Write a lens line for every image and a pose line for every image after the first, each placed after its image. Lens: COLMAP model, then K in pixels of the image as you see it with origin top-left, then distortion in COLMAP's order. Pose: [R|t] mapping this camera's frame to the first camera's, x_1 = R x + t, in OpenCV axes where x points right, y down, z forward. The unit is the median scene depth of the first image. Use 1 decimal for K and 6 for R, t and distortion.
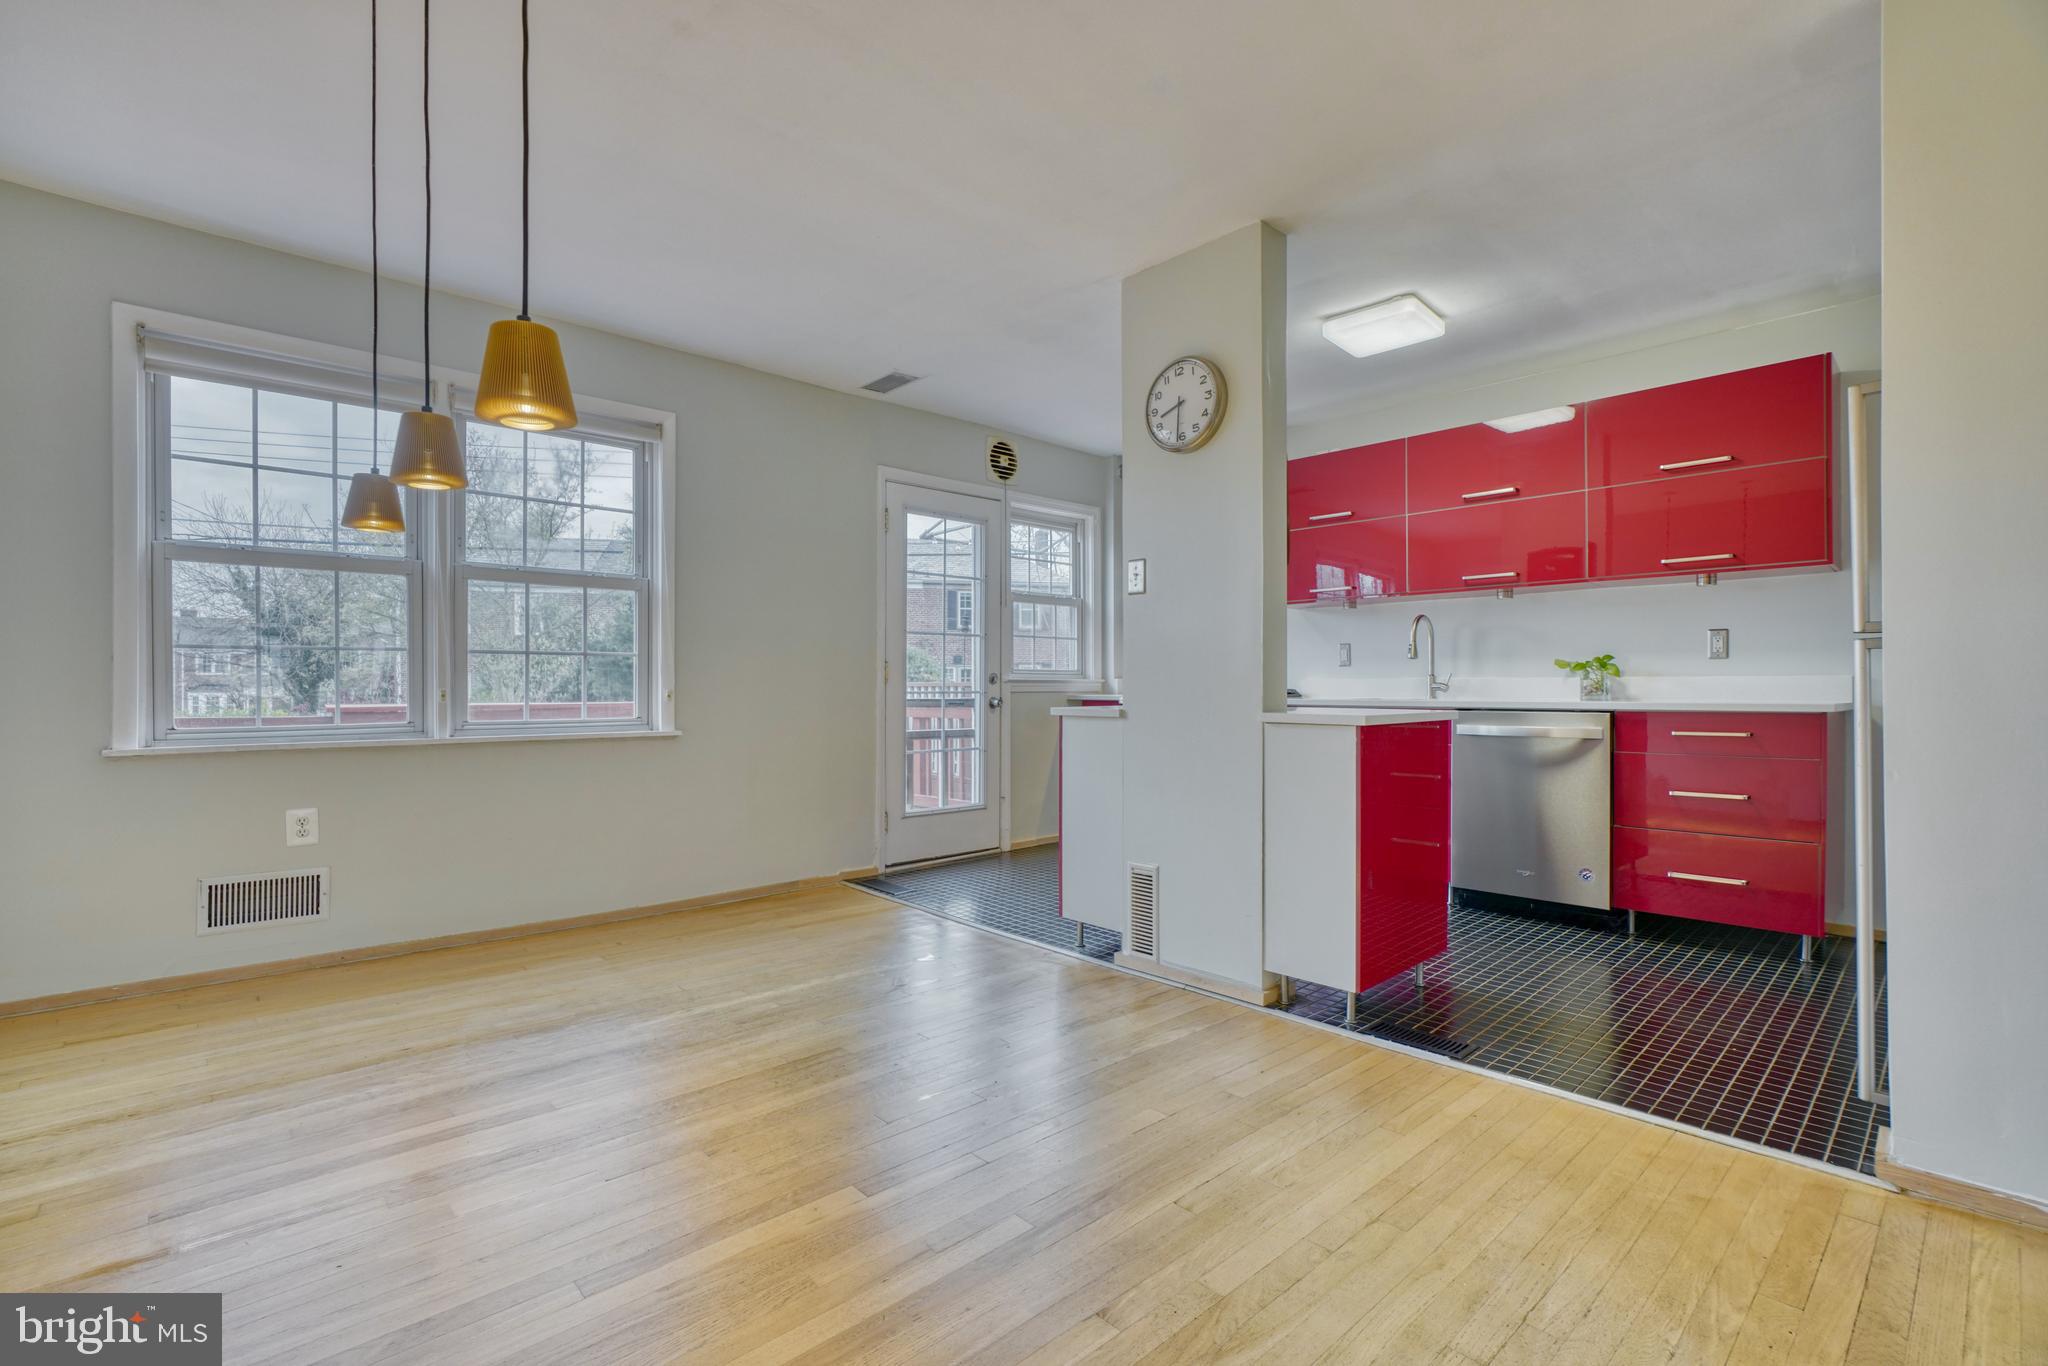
lens RADIAL K [[913.0, 0, 1009.0], [0, 913.0, 683.0], [0, 0, 1]] dist [-0.018891, 0.010453]
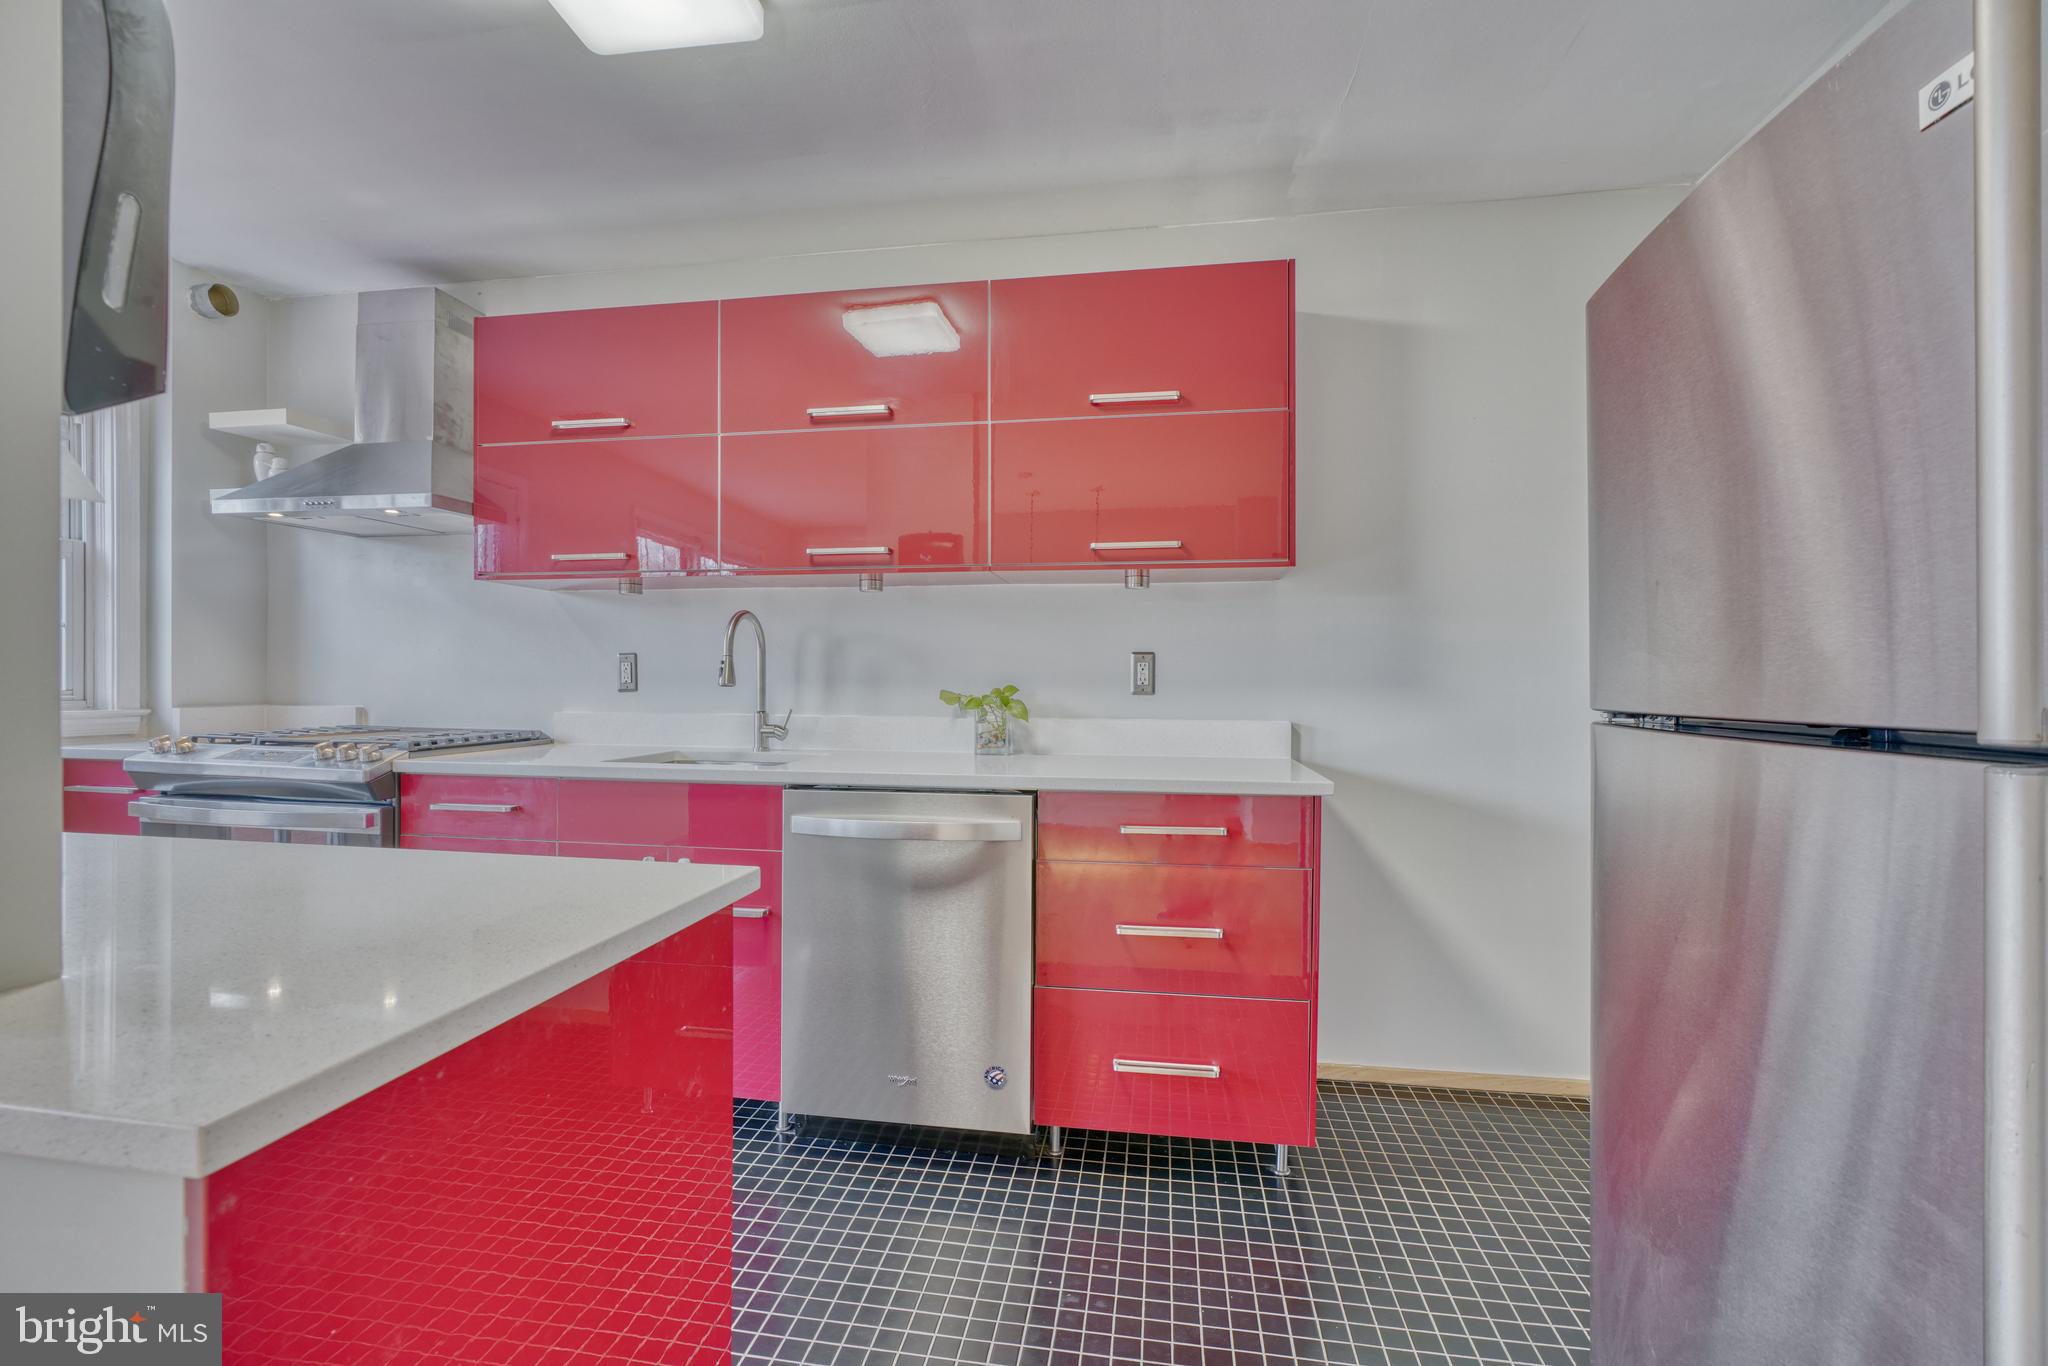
lens RADIAL K [[913.0, 0, 1009.0], [0, 913.0, 683.0], [0, 0, 1]] dist [-0.018891, 0.010453]
pose [[0.794399, 0.001343, 0.607395, 0.236150], [-0.008534, 0.999924, 0.008951, -0.035456], [-0.607337, -0.012294, 0.794350, 0.435724]]
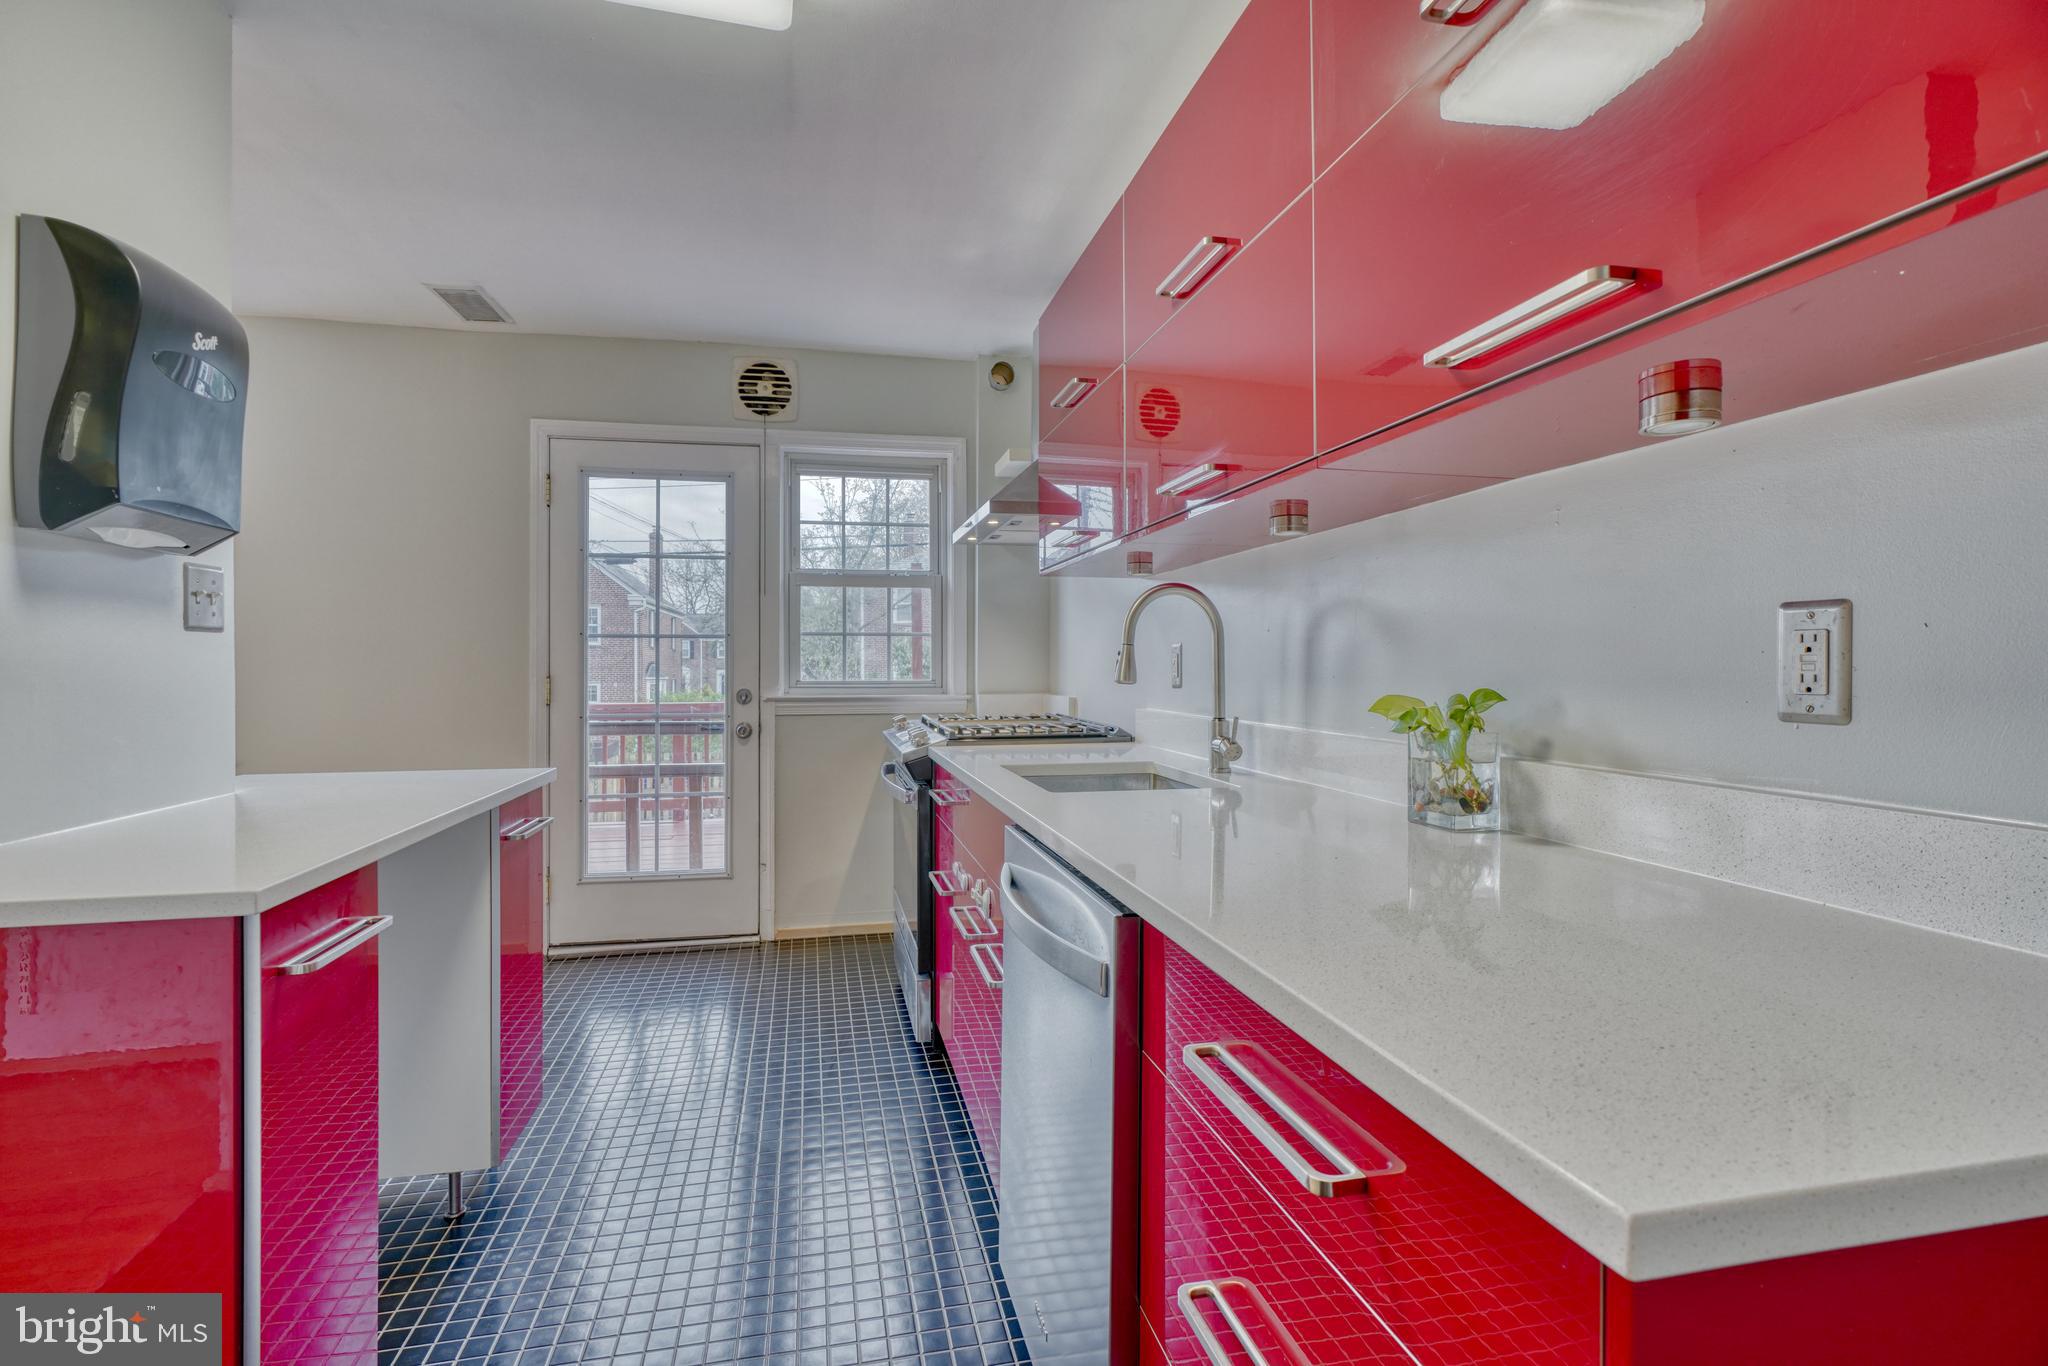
lens RADIAL K [[914.2, 0, 1005.7], [0, 914.2, 663.5], [0, 0, 1]] dist [-0.011065, 0.000573]
pose [[0.856868, -0.000744, -0.515535, 0.623307], [0.002377, 0.999994, 0.002508, -0.037811], [0.515530, -0.003374, 0.856865, 0.585714]]
